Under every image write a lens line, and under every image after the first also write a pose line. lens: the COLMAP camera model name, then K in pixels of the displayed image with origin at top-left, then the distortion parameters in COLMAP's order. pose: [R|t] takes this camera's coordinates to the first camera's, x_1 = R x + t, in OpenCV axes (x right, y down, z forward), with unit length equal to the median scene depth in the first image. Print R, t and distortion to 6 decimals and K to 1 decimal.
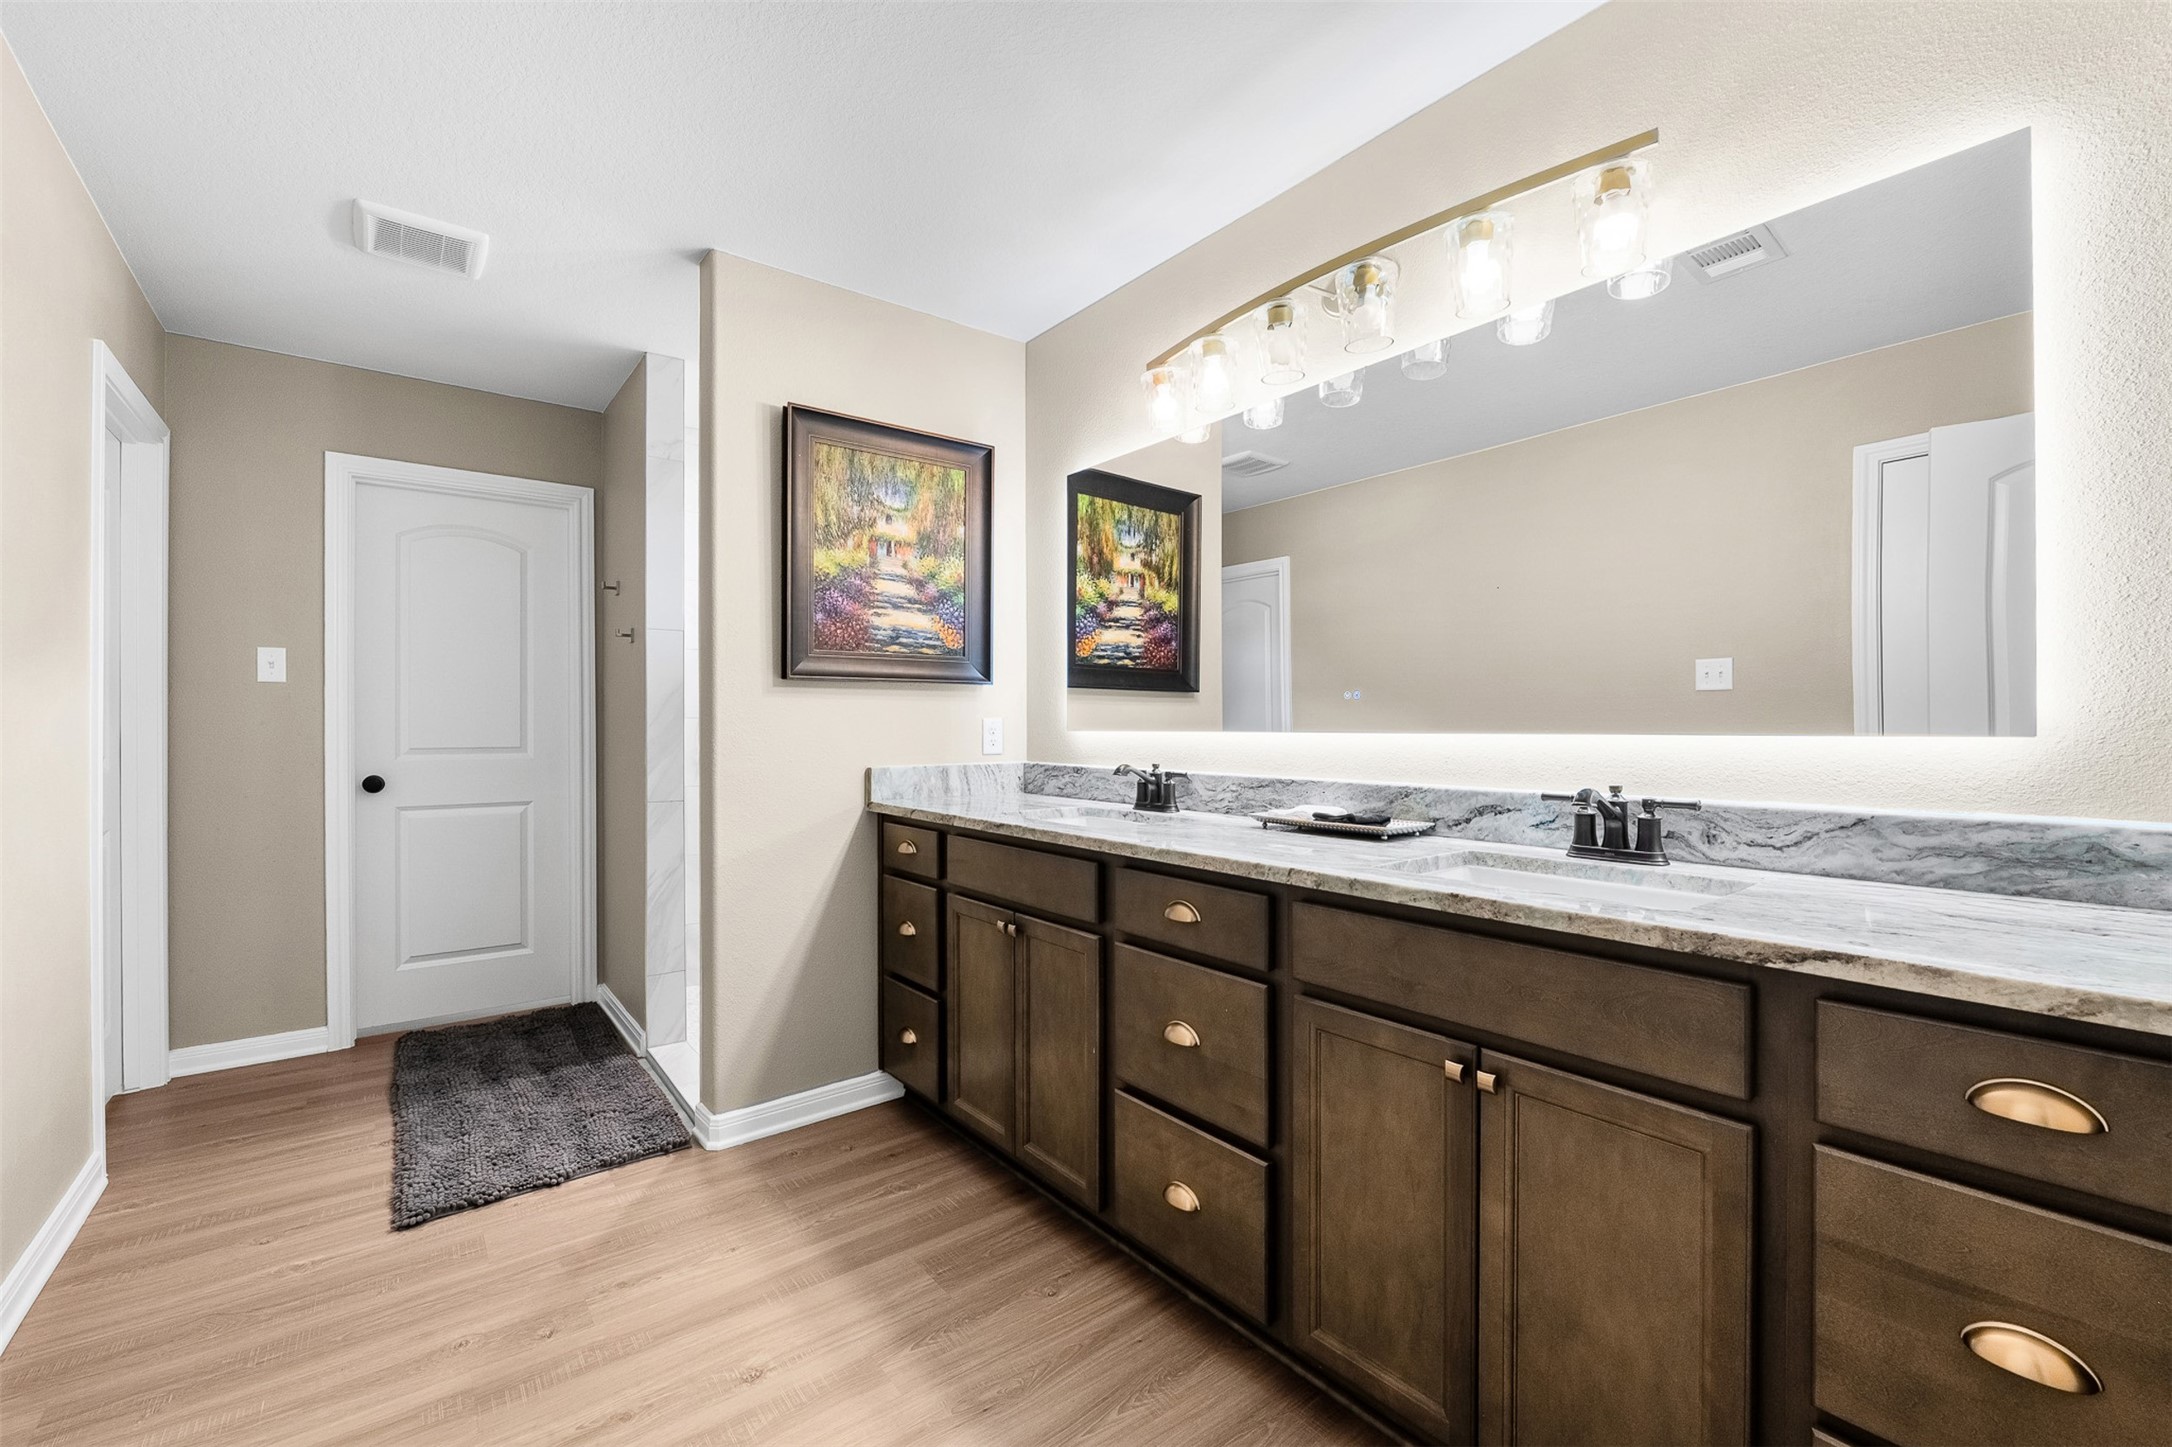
lens RADIAL K [[884.2, 0, 1086.0], [0, 884.2, 723.5], [0, 0, 1]] dist [-0.019888, 0.000118]
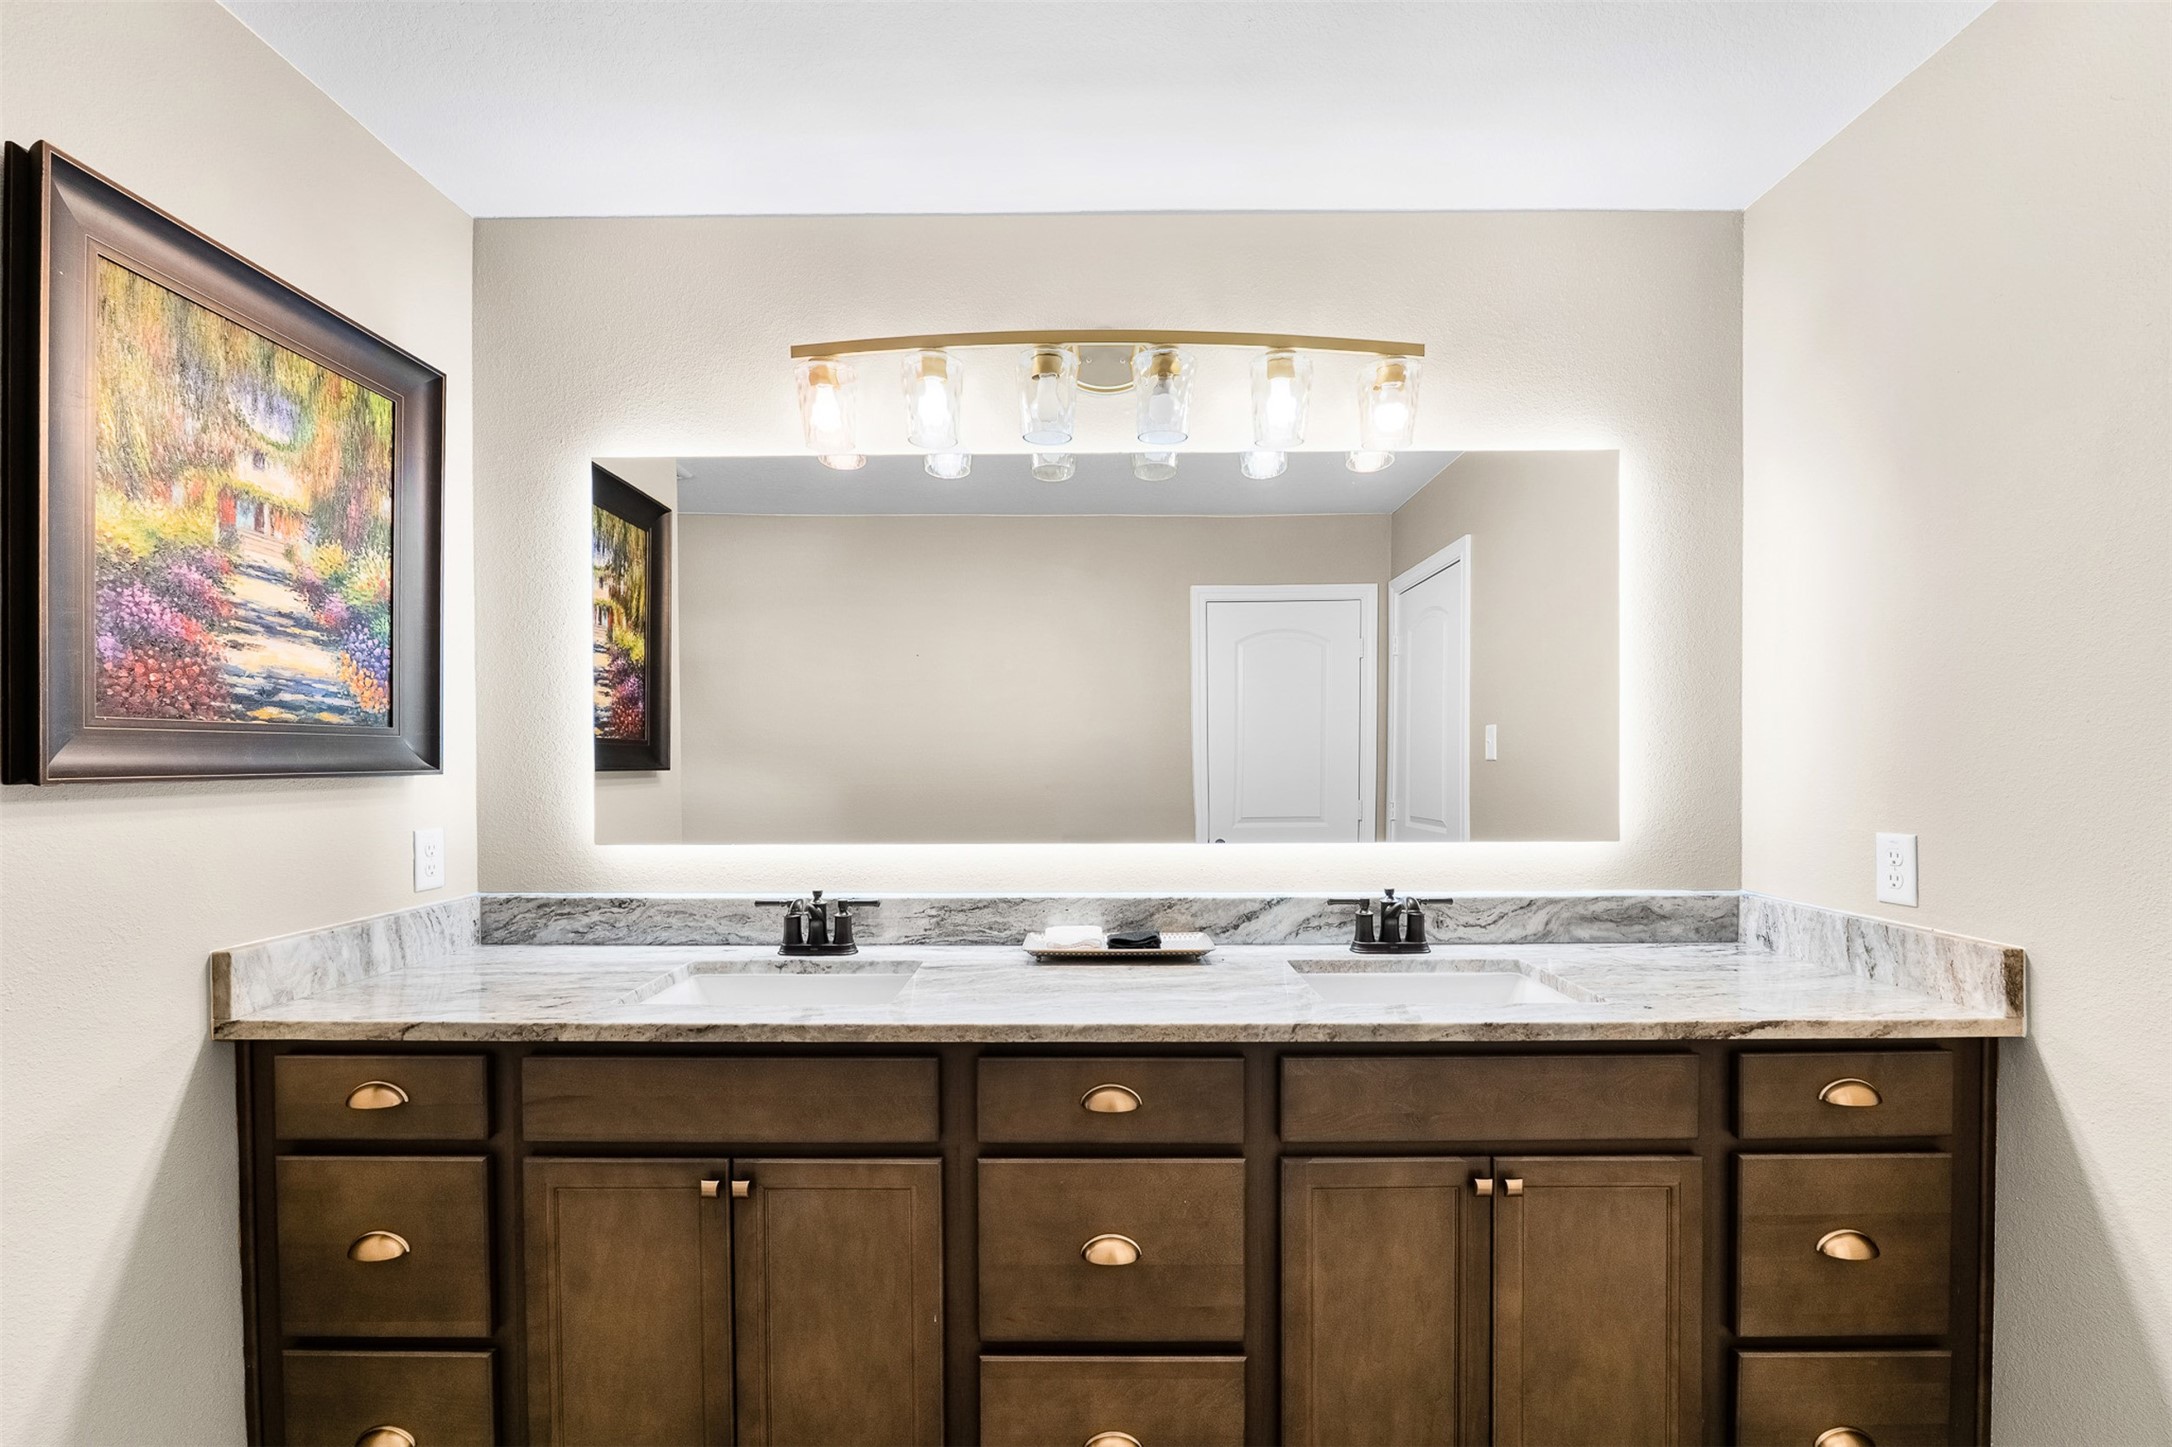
lens RADIAL K [[901.0, 0, 1088.8], [0, 901.0, 764.7], [0, 0, 1]] dist [-0.015168, 0.000151]
pose [[0.627094, -0.007215, 0.778910, -0.353759], [0.002461, 0.999970, 0.007281, -0.062924], [-0.778940, -0.002649, 0.627093, 0.332070]]
